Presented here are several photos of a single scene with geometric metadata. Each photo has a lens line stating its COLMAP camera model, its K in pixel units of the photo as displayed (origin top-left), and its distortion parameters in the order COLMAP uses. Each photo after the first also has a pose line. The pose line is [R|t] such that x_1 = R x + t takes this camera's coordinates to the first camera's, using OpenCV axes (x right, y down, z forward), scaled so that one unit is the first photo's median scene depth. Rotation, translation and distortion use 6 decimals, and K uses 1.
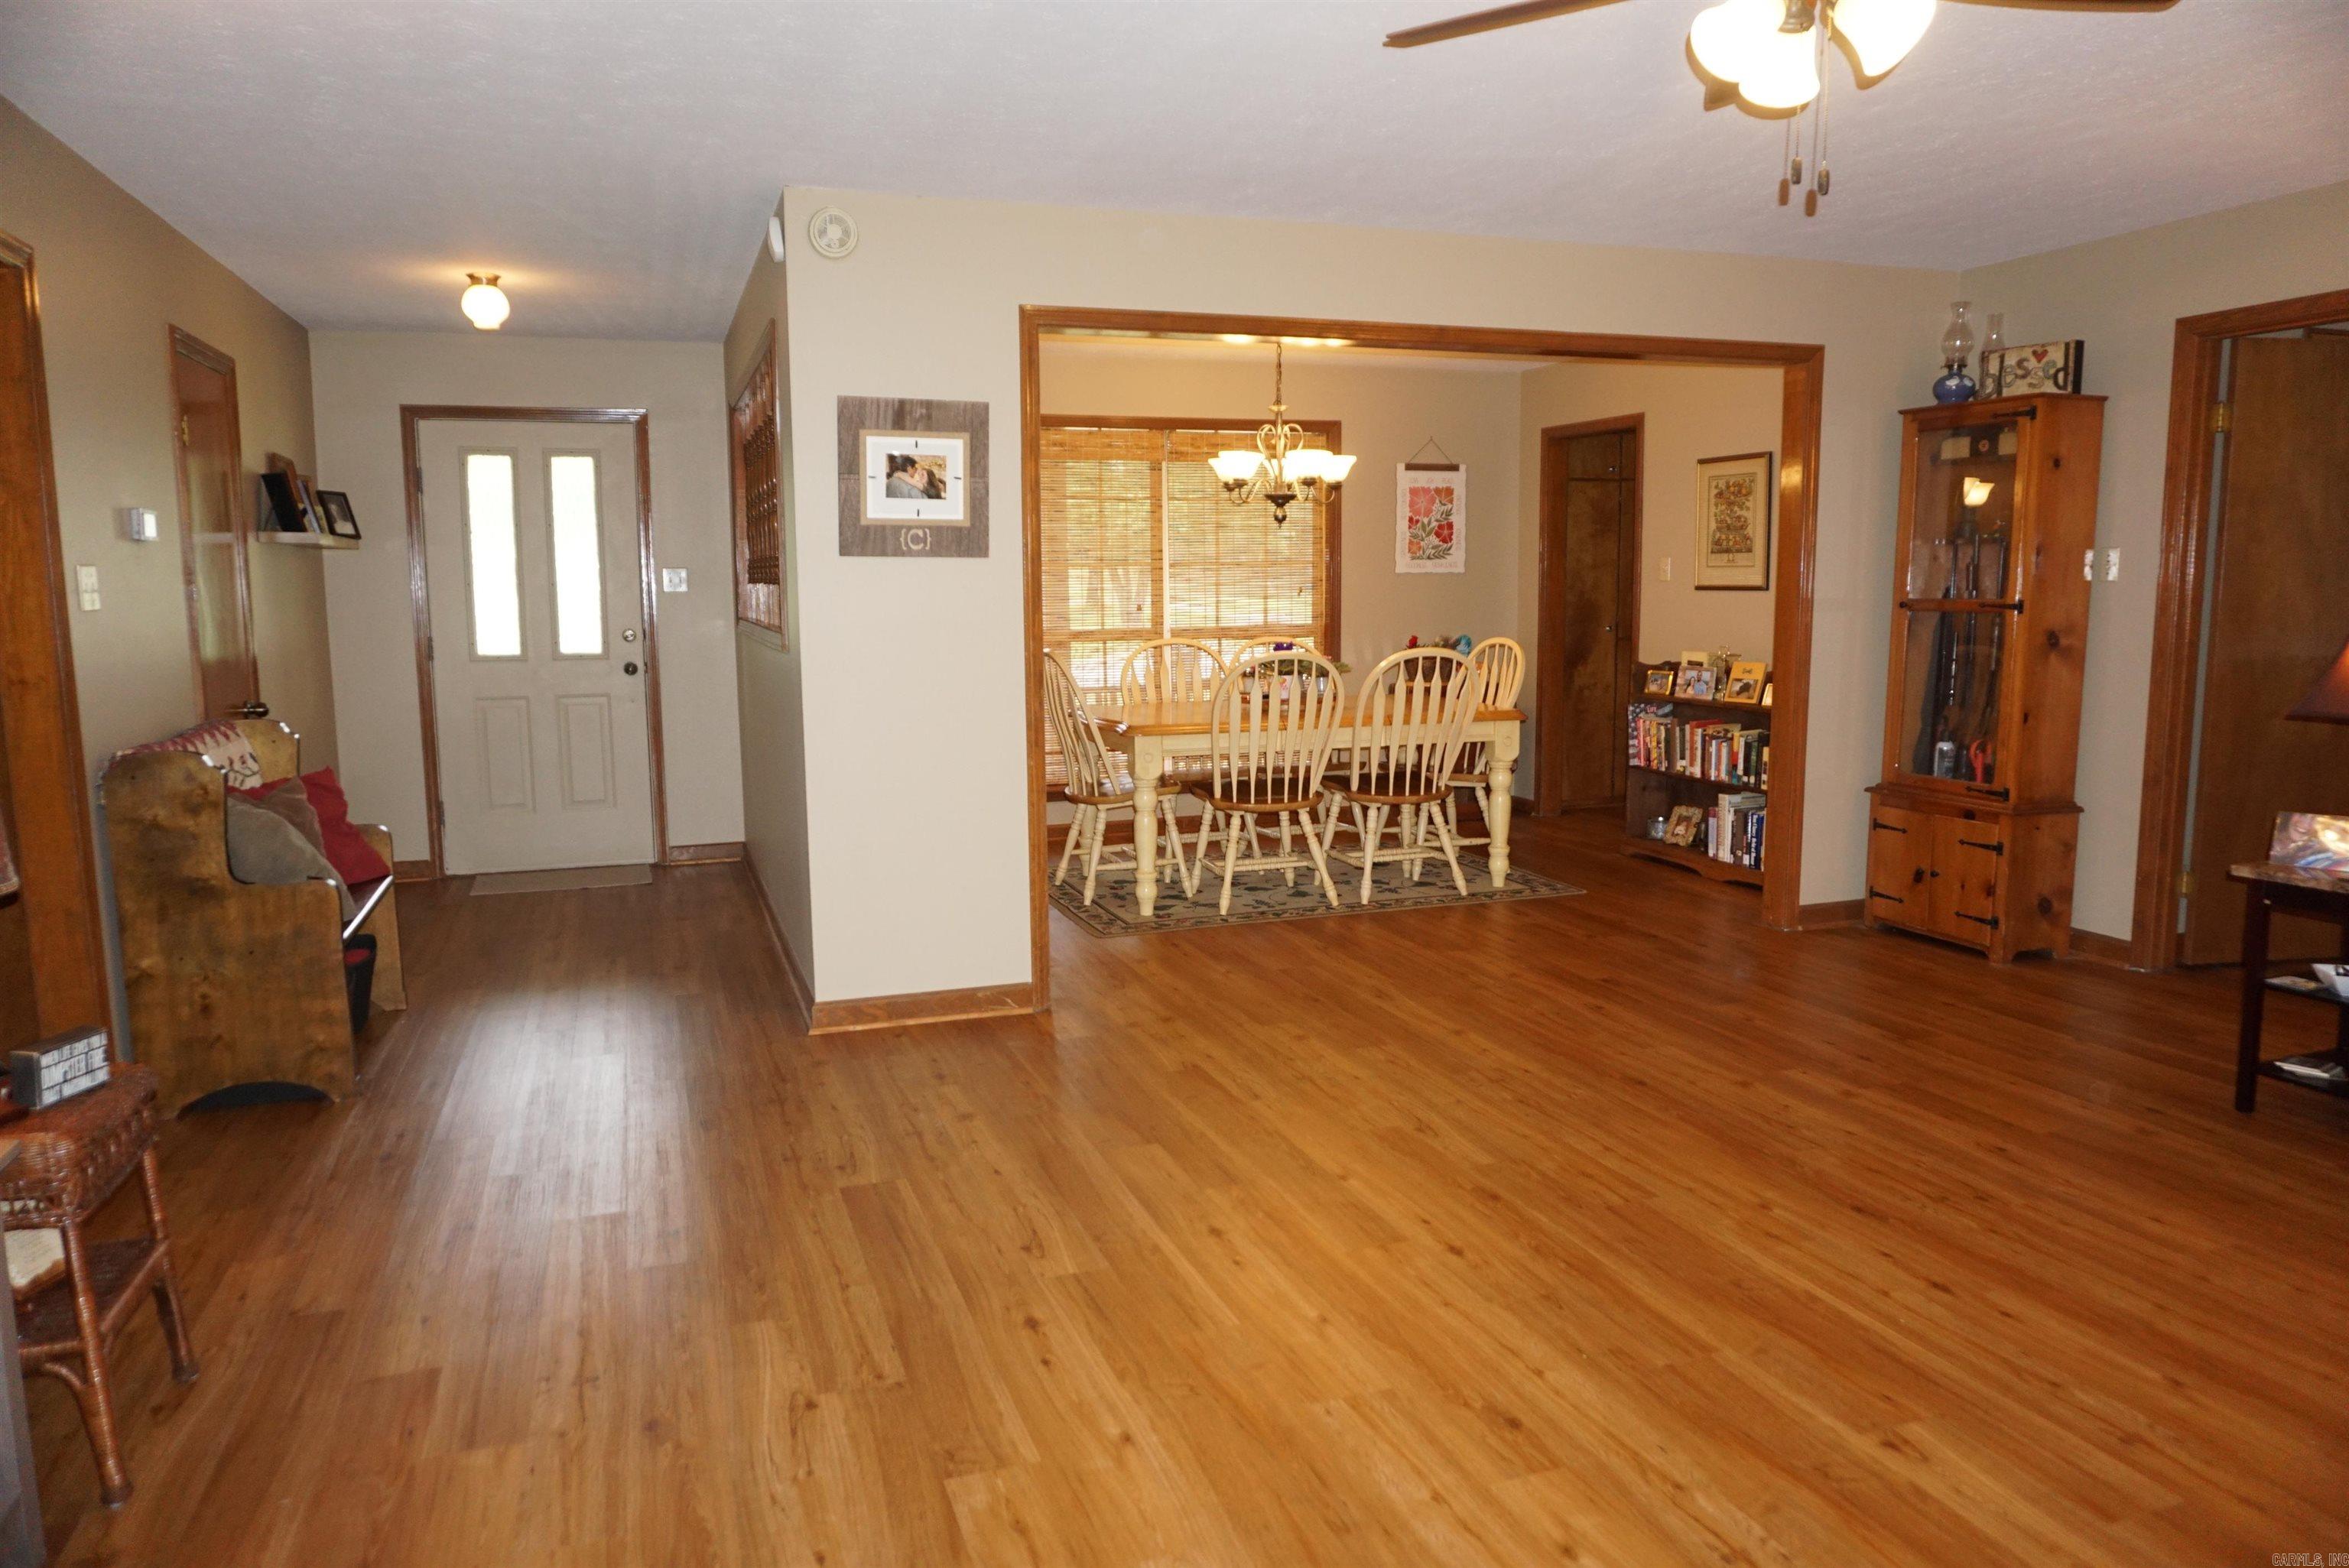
lens RADIAL K [[1571.7, 0, 1168.4], [0, 1571.7, 780.7], [0, 0, 1]] dist [-0.031237, -0.002031]
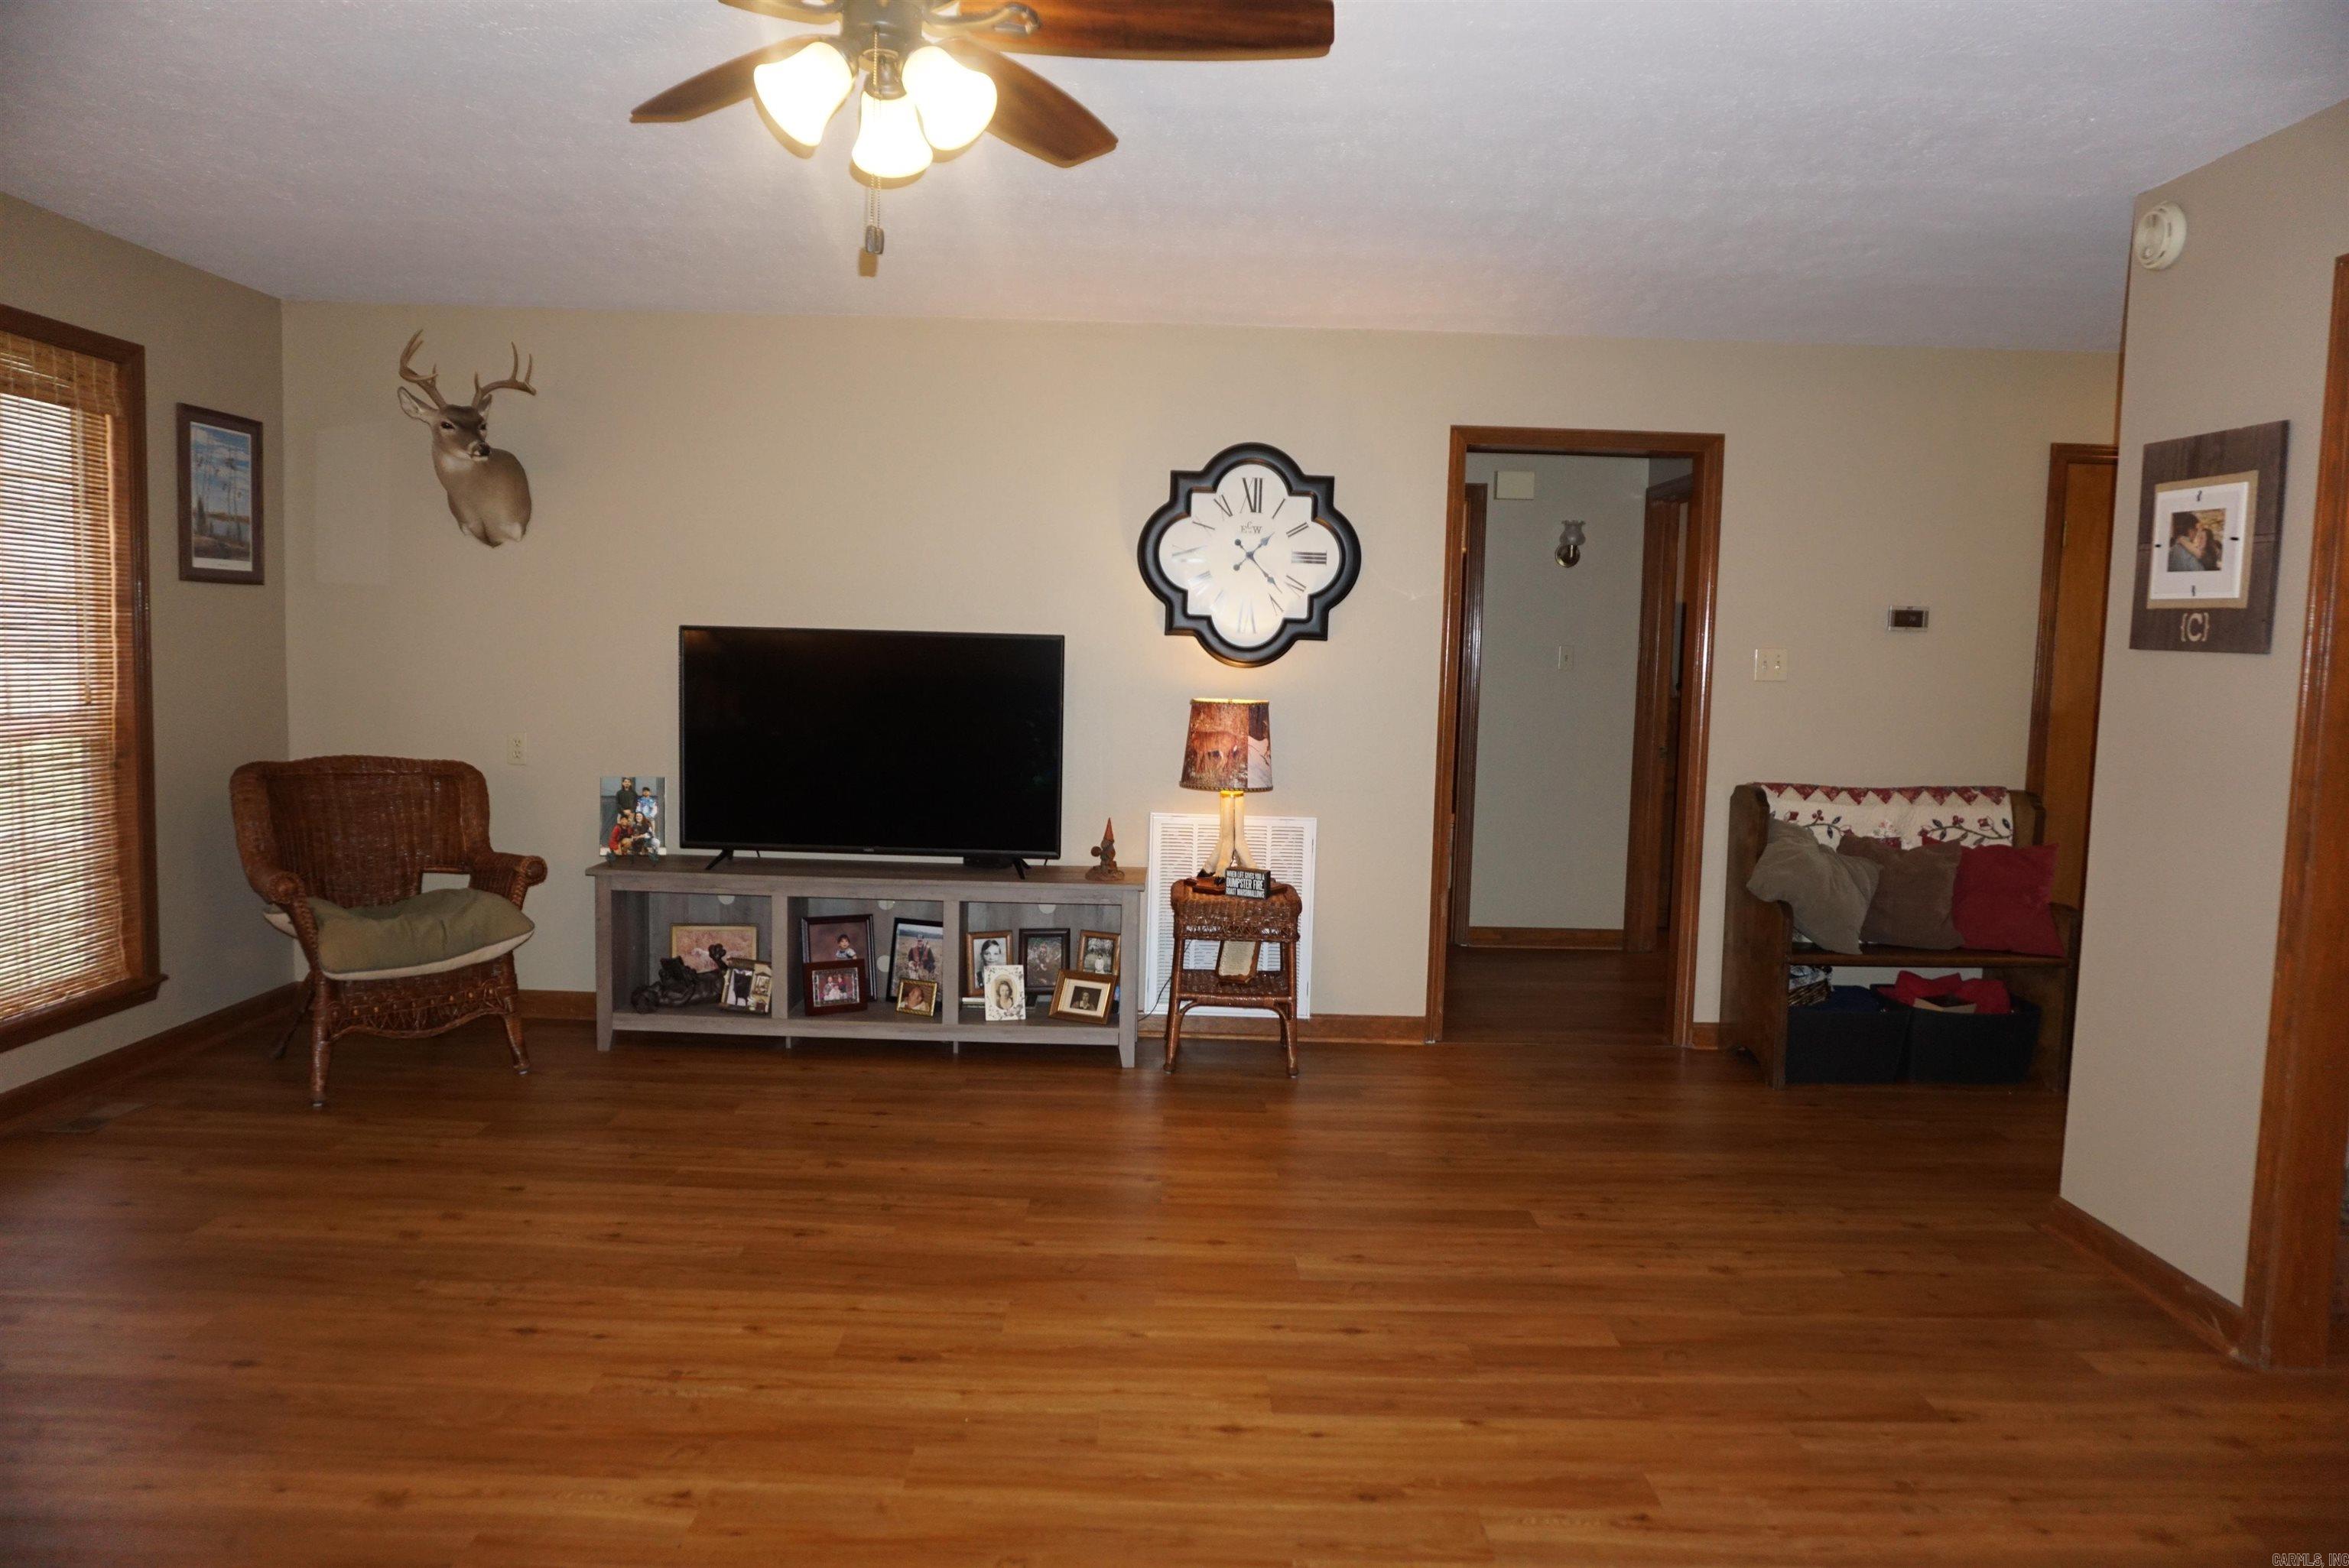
lens RADIAL K [[1564.2, 0, 1183.3], [0, 1564.2, 797.6], [0, 0, 1]] dist [-0.056681, 0.036113]
pose [[-0.319202, 0.095177, -0.942895, 0.669889], [-0.142522, 0.978807, 0.147051, -0.116469], [0.936908, 0.181322, -0.298873, 0.801994]]
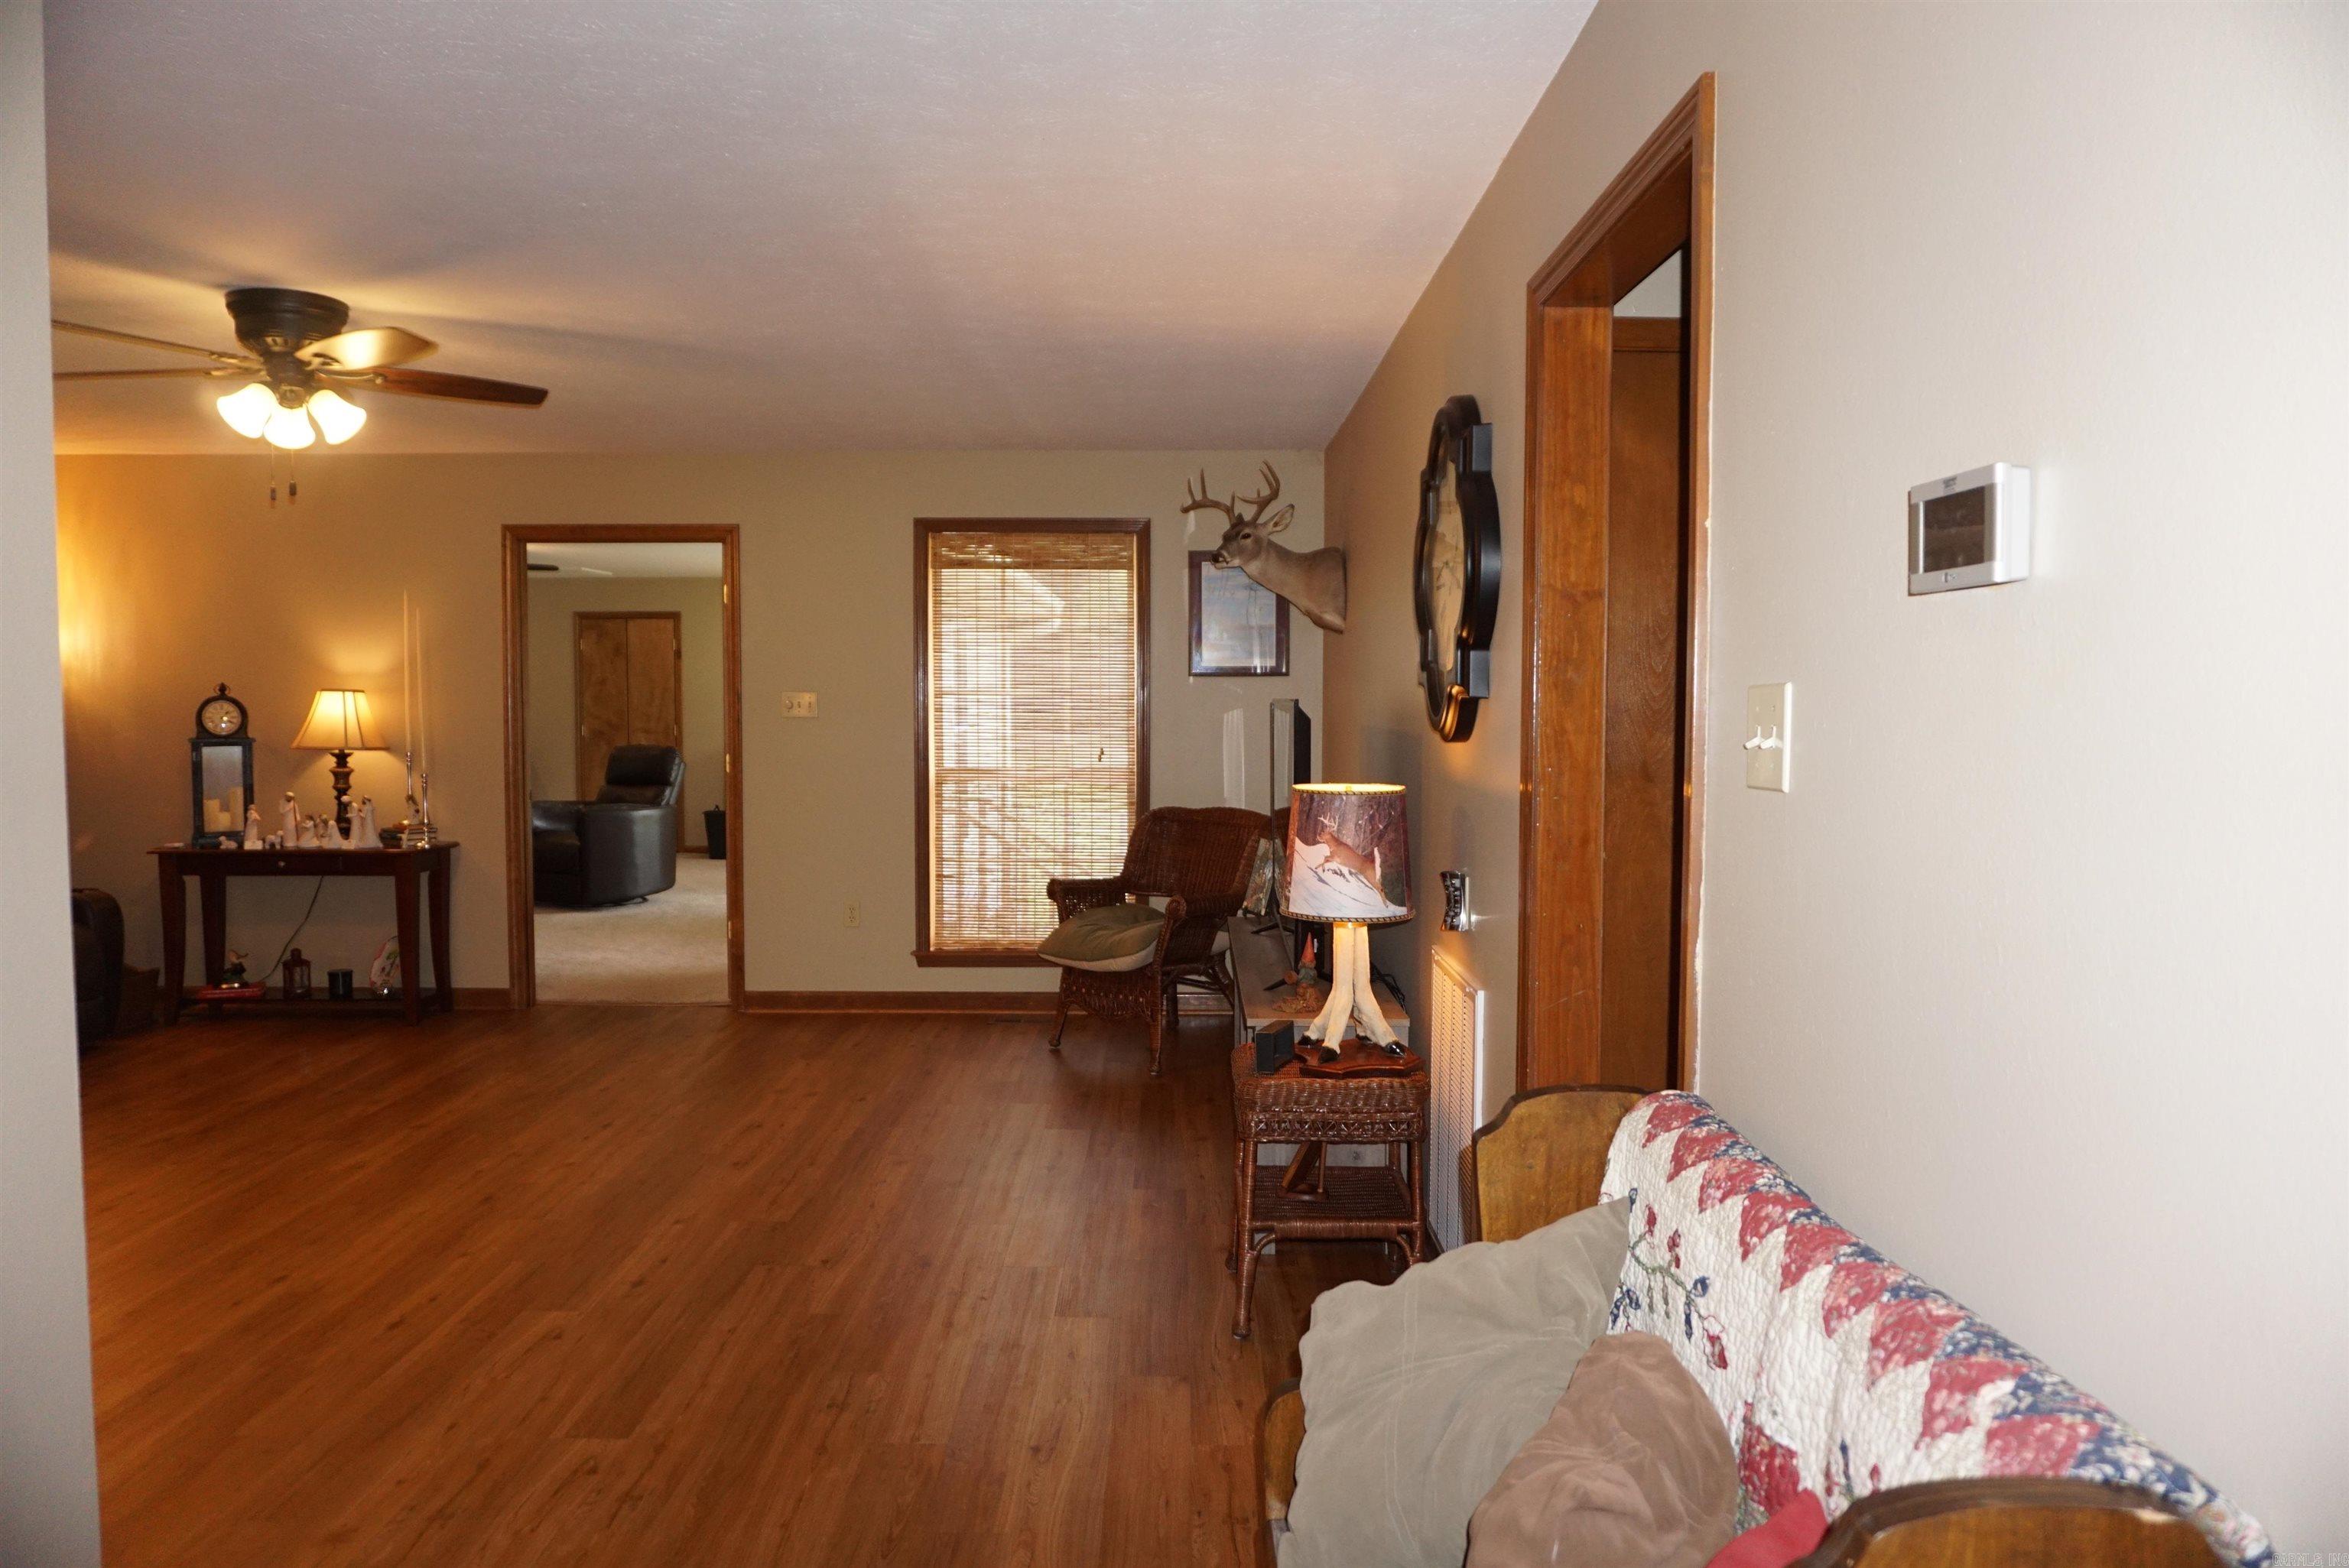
lens RADIAL K [[1574.5, 0, 1123.0], [0, 1574.5, 786.7], [0, 0, 1]] dist [-0.003755, -0.000490]
pose [[-0.934302, -0.006096, 0.356431, -0.581813], [0.058095, 0.983884, 0.169109, -0.163355], [-0.351718, 0.178706, -0.918890, 1.242809]]
